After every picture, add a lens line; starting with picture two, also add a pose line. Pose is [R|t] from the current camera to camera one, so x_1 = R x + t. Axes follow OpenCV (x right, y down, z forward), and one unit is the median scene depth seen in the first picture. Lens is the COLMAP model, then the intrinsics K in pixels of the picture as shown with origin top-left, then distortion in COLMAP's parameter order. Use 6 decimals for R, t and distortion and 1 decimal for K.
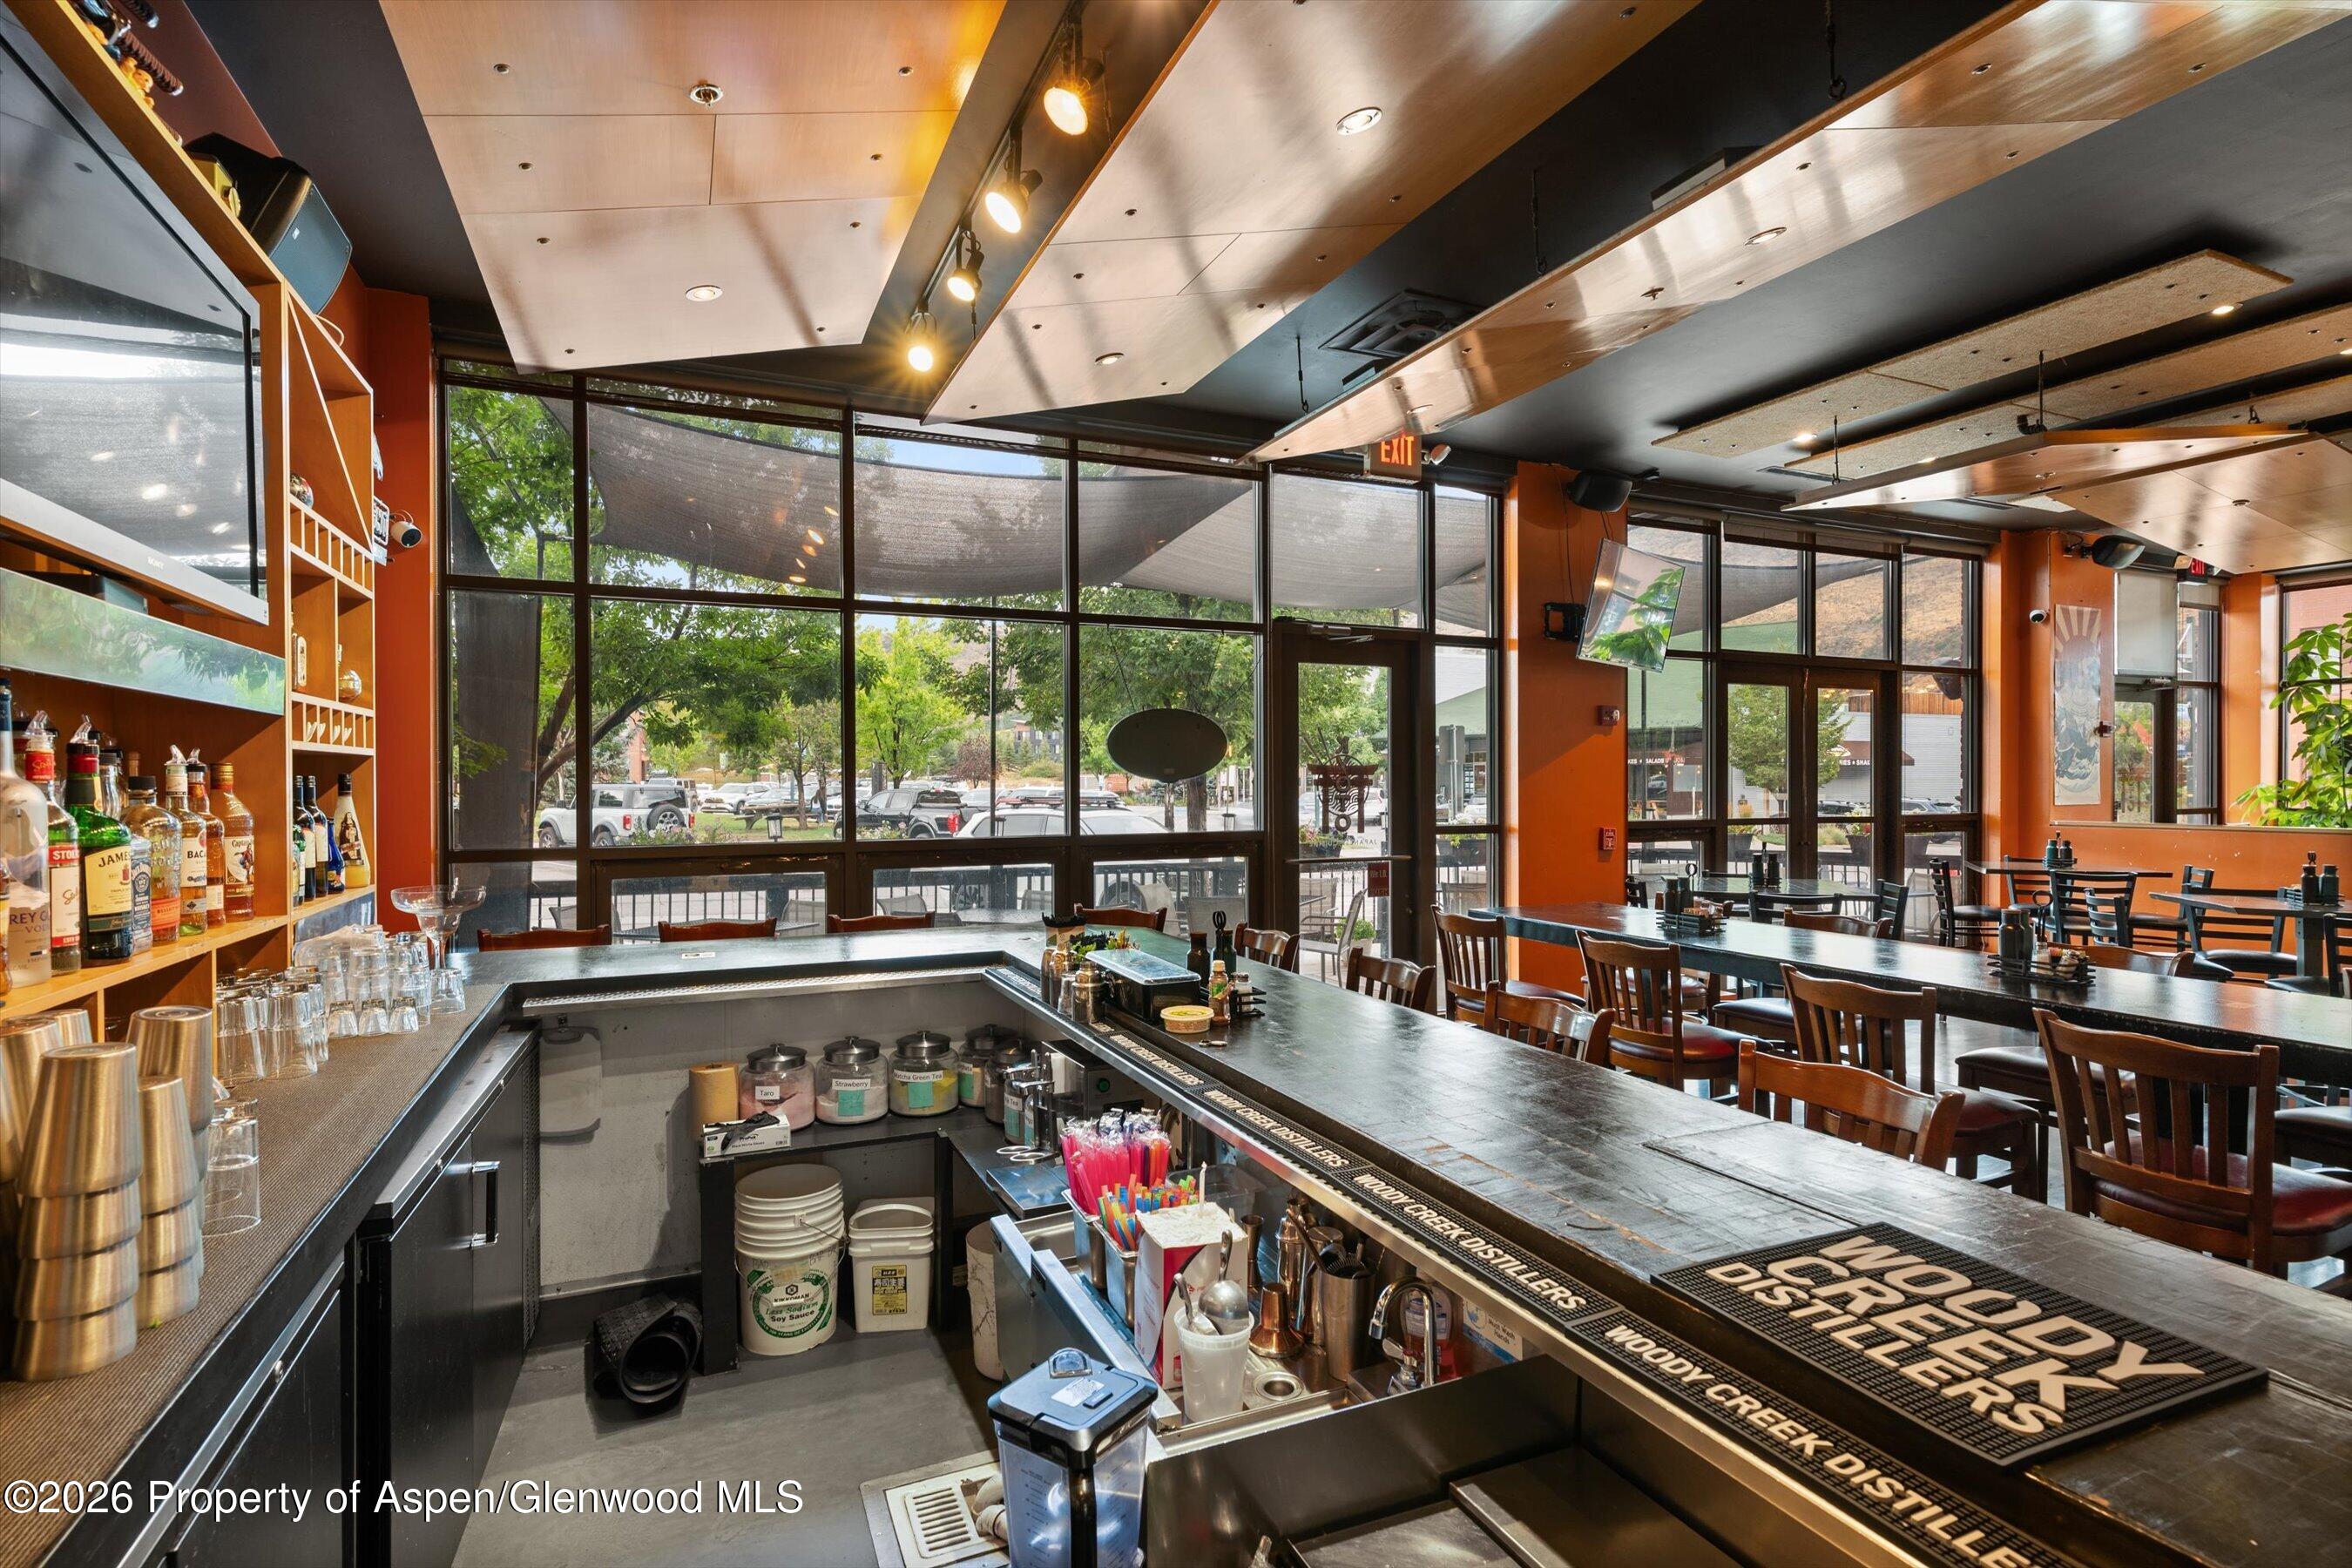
lens RADIAL K [[1103.8, 0, 1136.4], [0, 1103.8, 719.1], [0, 0, 1]] dist [-0.010038, 0.001986]
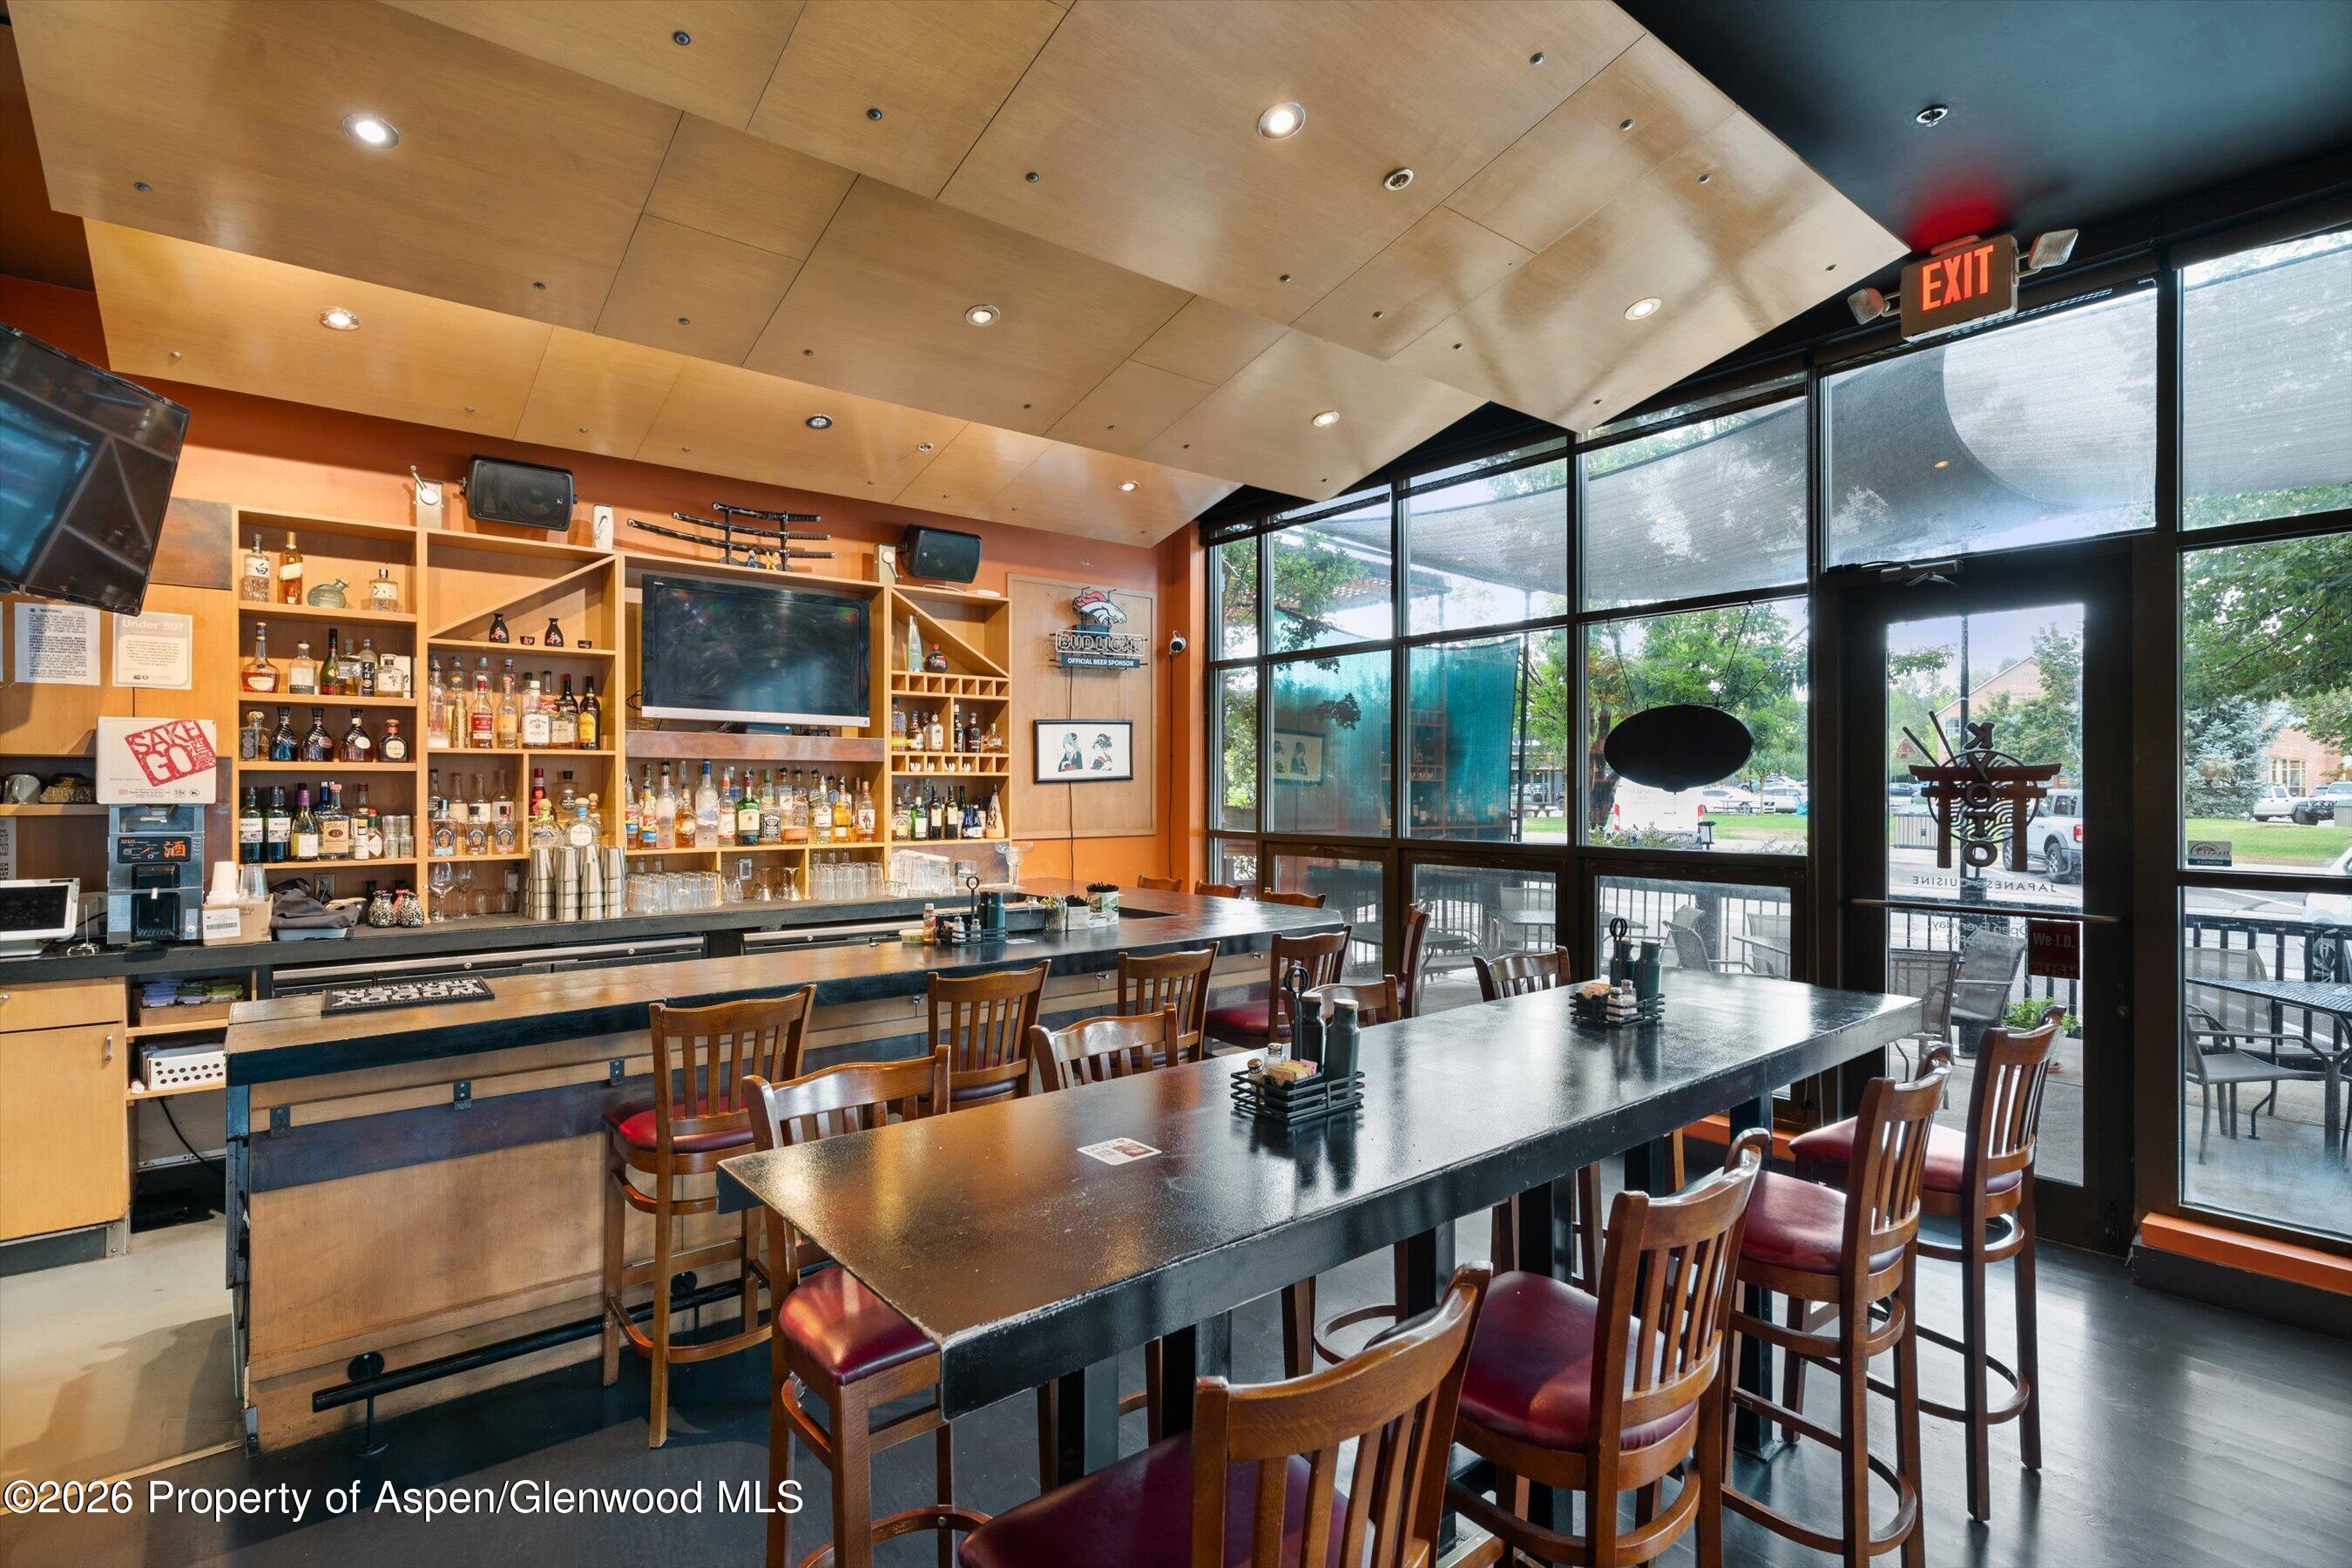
lens RADIAL K [[1120.8, 0, 1169.7], [0, 1120.8, 781.1], [0, 0, 1]] dist [0.004469, 0.000154]
pose [[0.277593, -0.001992, -0.960697, 4.037467], [0.053157, 0.998498, 0.013289, 0.098546], [0.959227, -0.054757, 0.277282, 2.082279]]
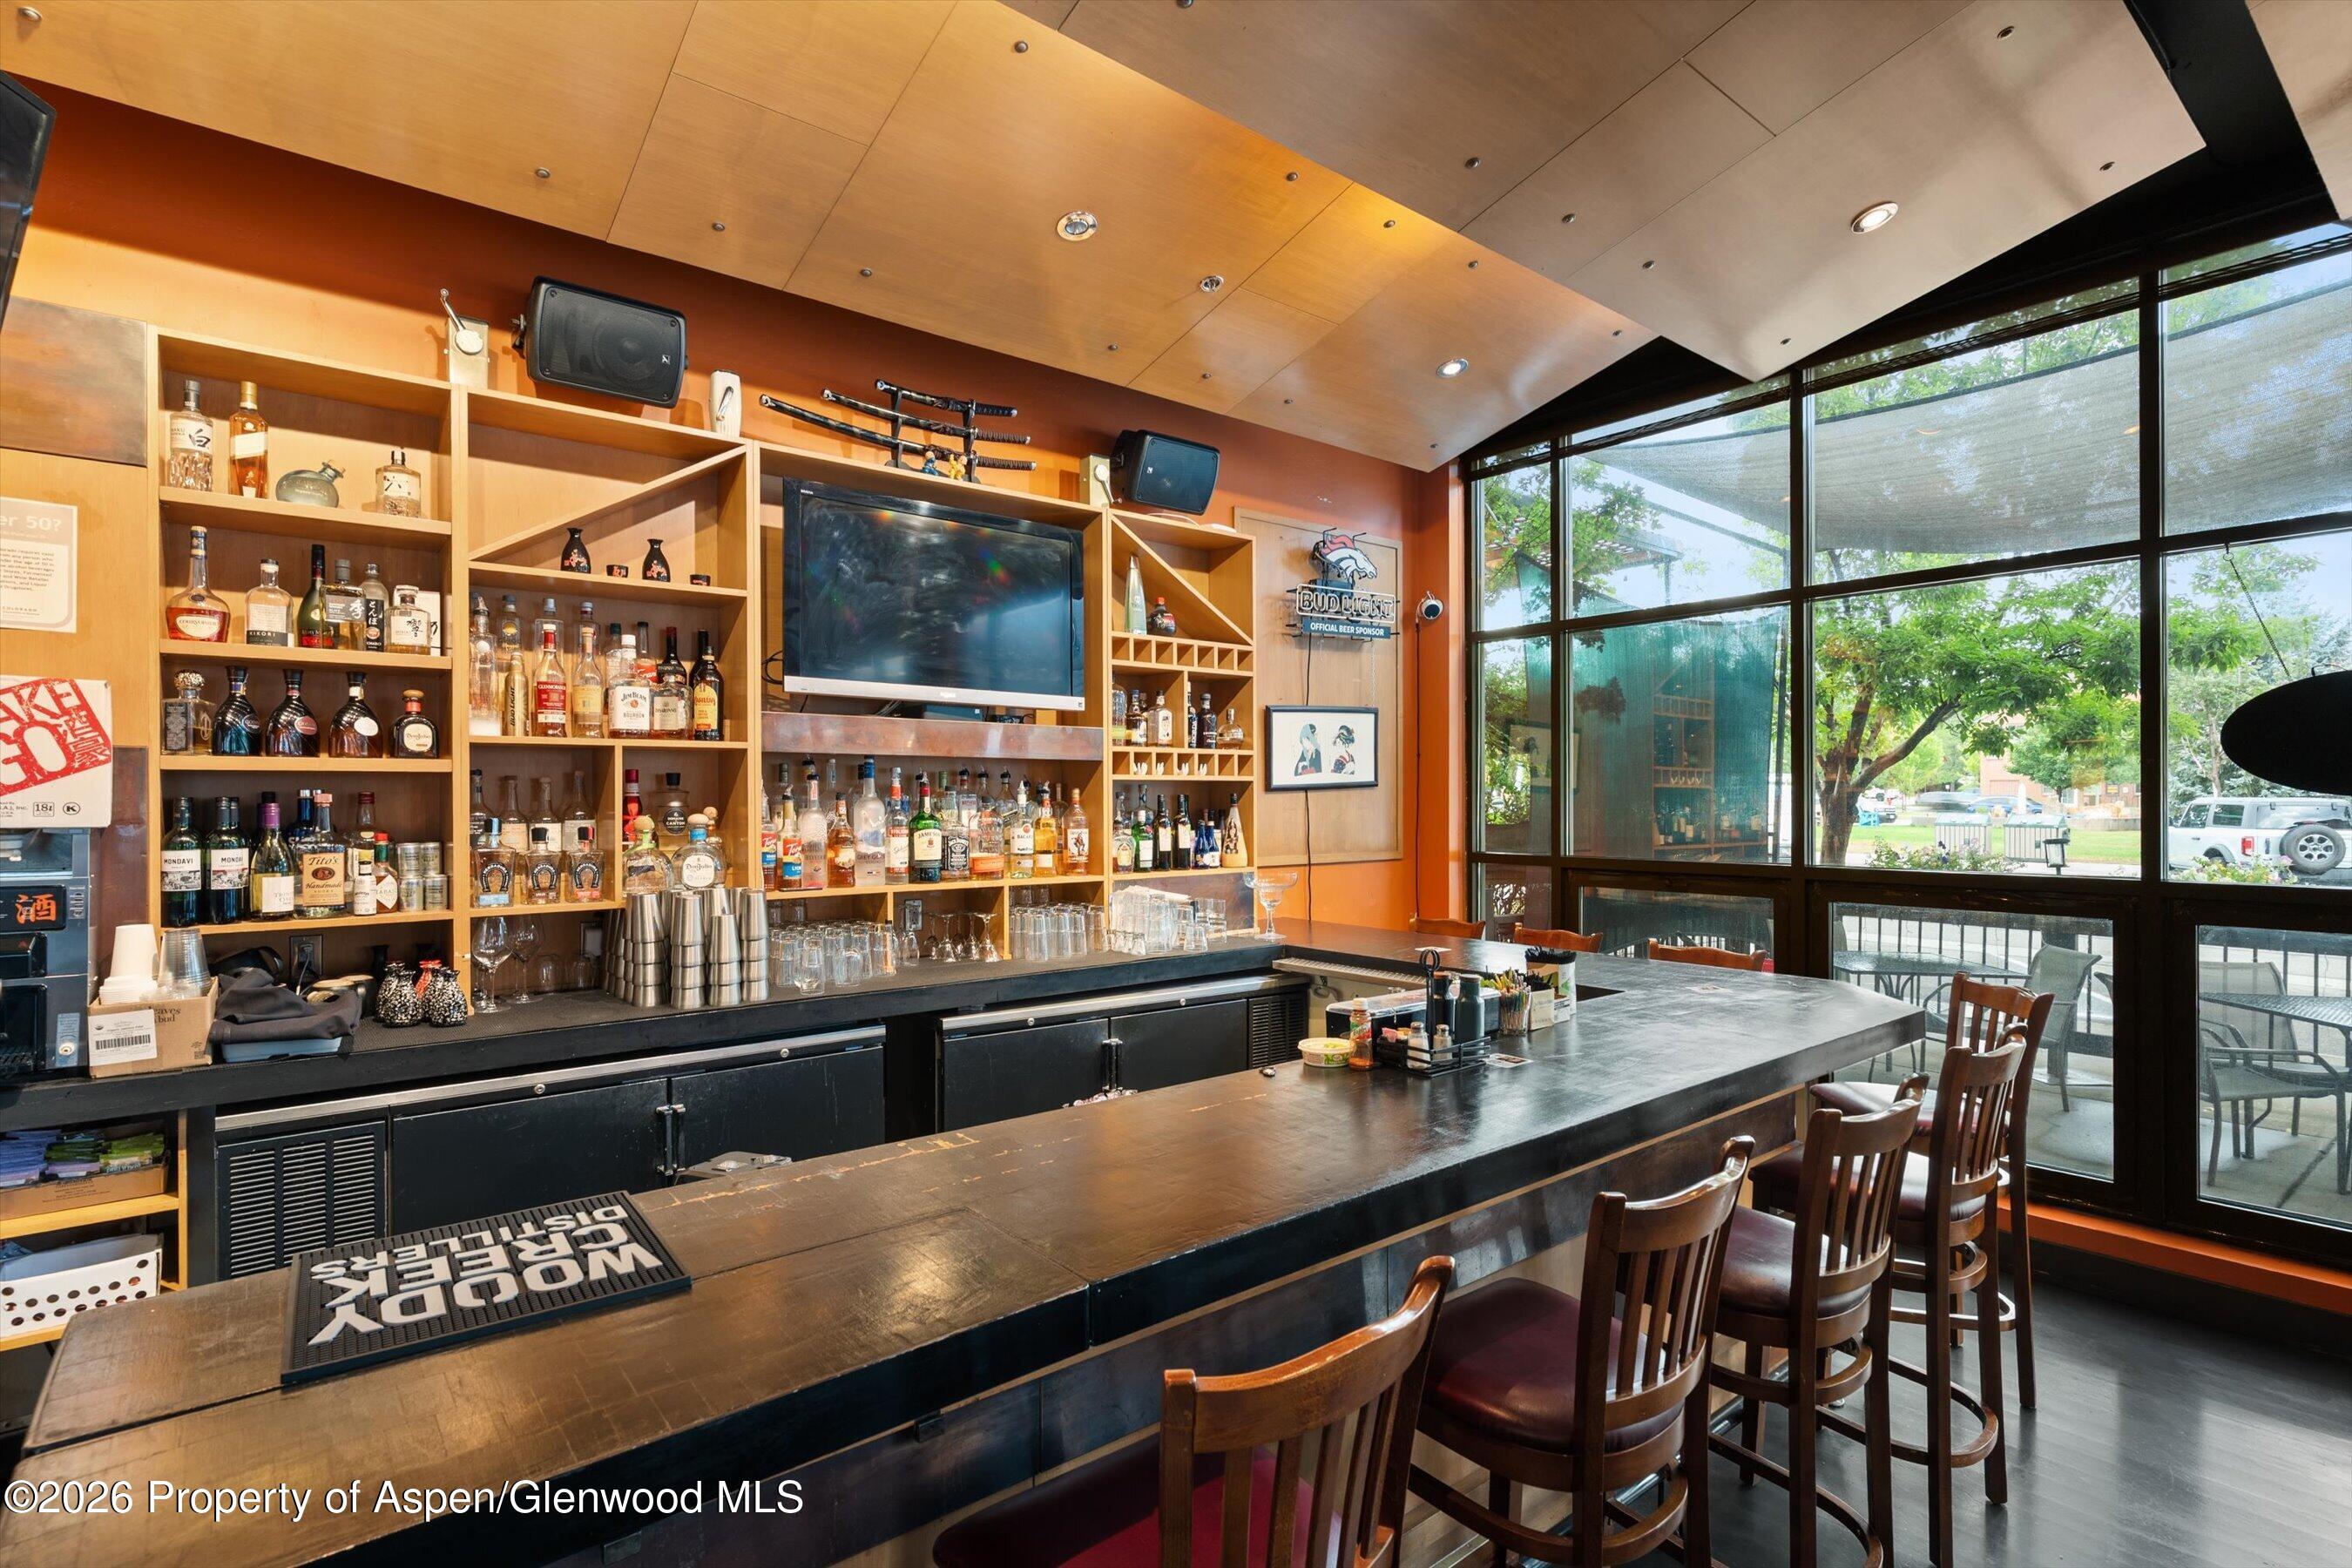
lens RADIAL K [[1120.8, 0, 1163.1], [0, 1120.8, 791.9], [0, 0, 1]] dist [0.004469, 0.000154]
pose [[0.279610, -0.001756, -0.960112, 1.975197], [0.055144, 0.998377, 0.014233, 0.063430], [0.958529, -0.056925, 0.279253, 1.318715]]
